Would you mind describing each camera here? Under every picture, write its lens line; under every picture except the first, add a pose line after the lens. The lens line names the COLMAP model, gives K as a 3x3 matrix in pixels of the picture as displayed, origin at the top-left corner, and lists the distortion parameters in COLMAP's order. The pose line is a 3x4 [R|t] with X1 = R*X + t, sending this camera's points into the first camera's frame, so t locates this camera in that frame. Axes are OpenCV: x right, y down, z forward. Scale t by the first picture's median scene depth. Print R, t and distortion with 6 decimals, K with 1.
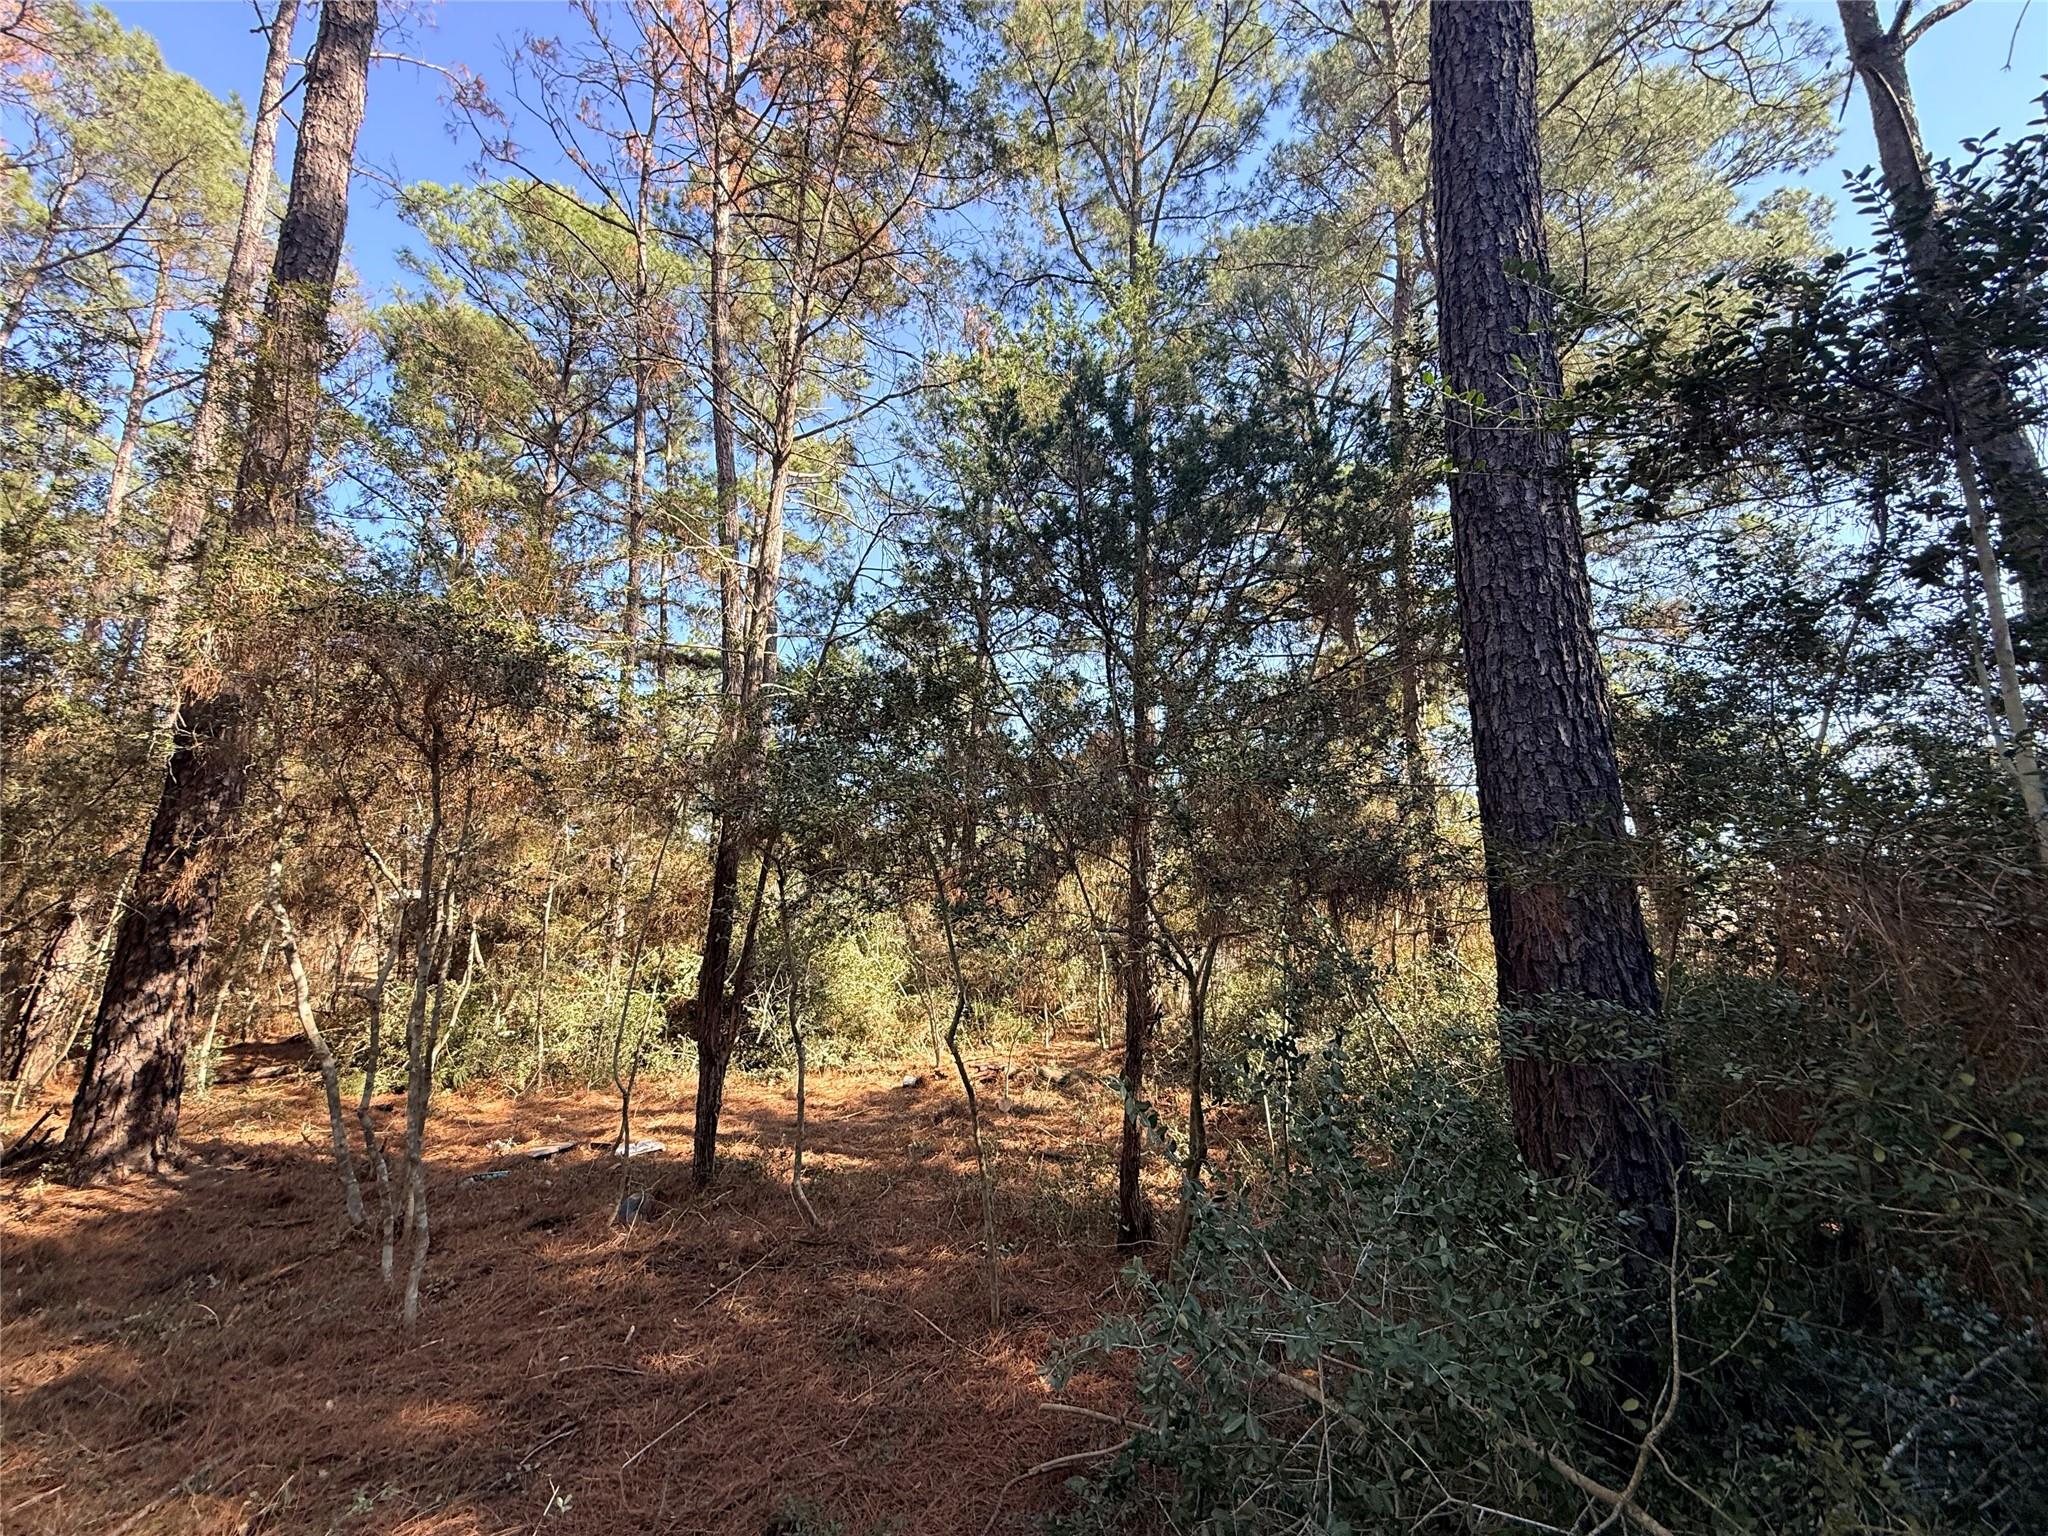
lens RADIAL K [[808.1, 0, 1020.3], [0, 808.1, 771.8], [0, 0, 1]] dist [0.000705, 0.000329]
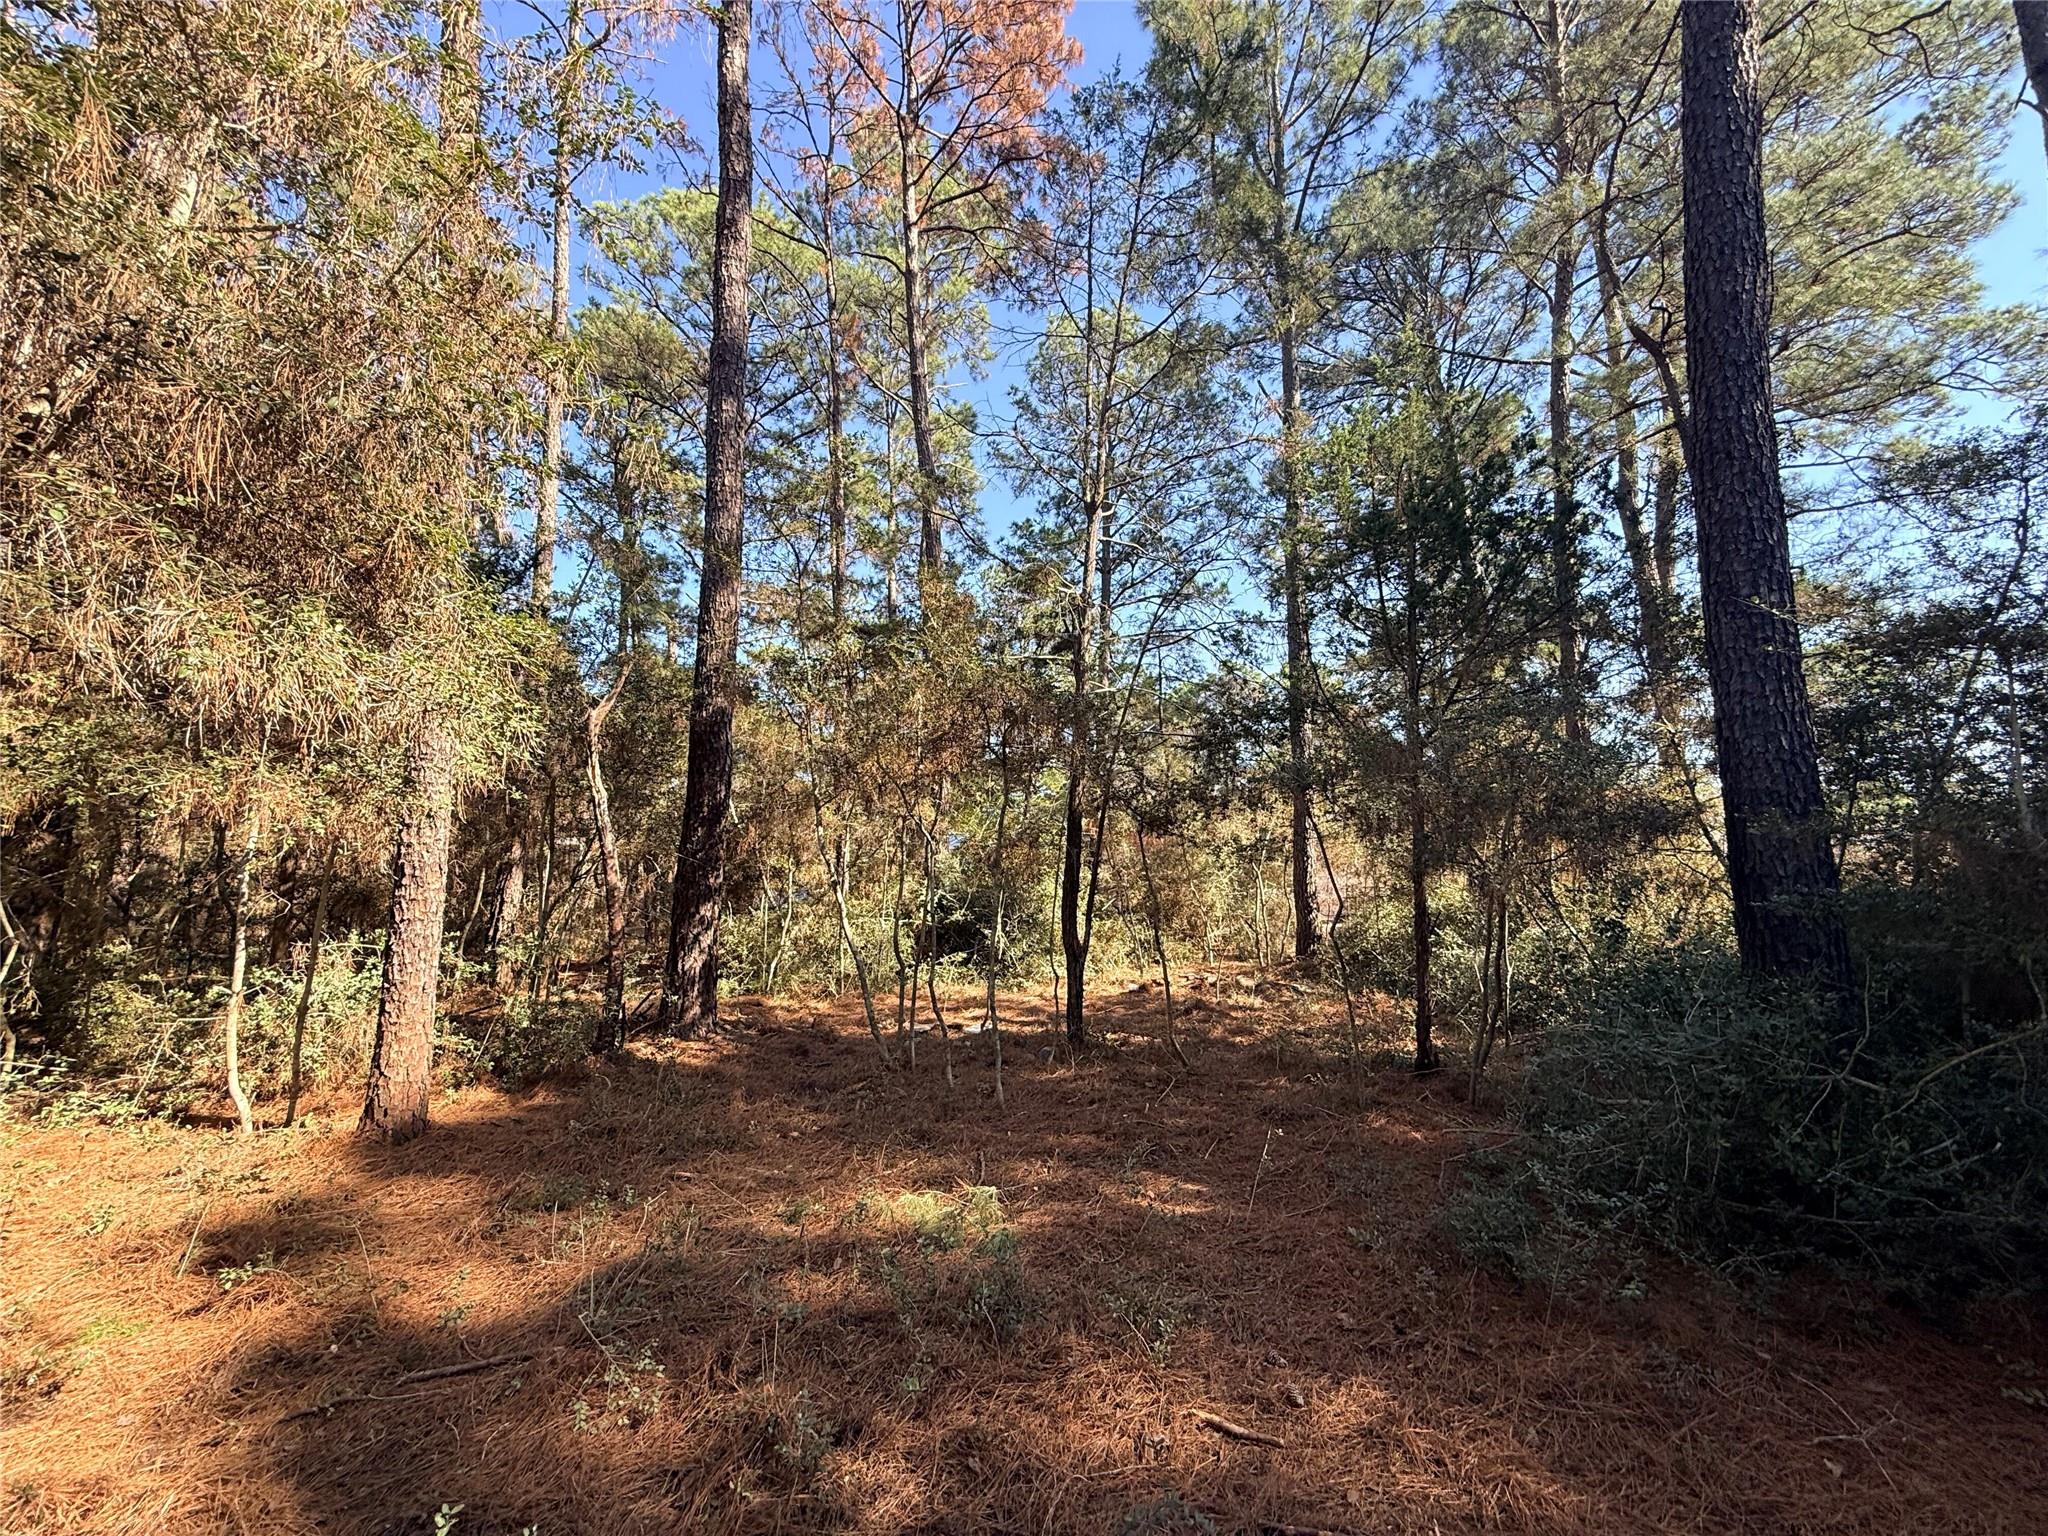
lens RADIAL K [[808.1, 0, 1020.3], [0, 808.1, 771.8], [0, 0, 1]] dist [0.000705, 0.000329]
pose [[0.996015, -0.025535, -0.085446, -0.348973], [0.031997, 0.996661, 0.075124, -0.073426], [0.083243, -0.077558, 0.993507, -0.365827]]
